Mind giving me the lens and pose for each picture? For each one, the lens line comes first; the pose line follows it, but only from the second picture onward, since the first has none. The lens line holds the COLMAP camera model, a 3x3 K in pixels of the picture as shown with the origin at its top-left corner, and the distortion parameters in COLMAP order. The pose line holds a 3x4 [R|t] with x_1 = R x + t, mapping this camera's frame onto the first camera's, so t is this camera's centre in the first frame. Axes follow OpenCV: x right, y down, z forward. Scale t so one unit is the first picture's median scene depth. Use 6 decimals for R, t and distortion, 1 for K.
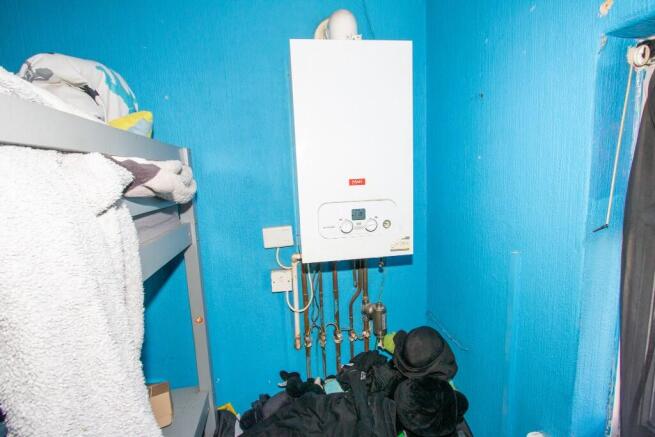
lens RADIAL K [[304.2, 0, 327.5], [0, 304.2, 218.5], [0, 0, 1]] dist [-0.011582, -0.000369]
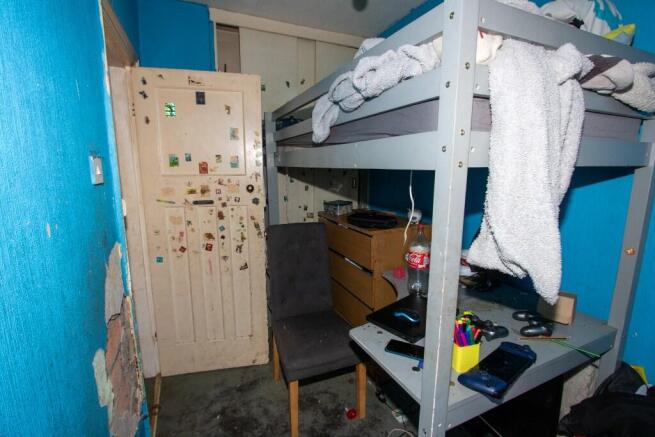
lens RADIAL K [[304.2, 0, 327.5], [0, 304.2, 218.5], [0, 0, 1]] dist [-0.011582, -0.000369]
pose [[0.271600, 0.217264, -0.937566, 0.210945], [-0.134135, 0.973223, 0.186670, 0.231211], [0.953017, 0.075061, 0.293470, -0.213131]]
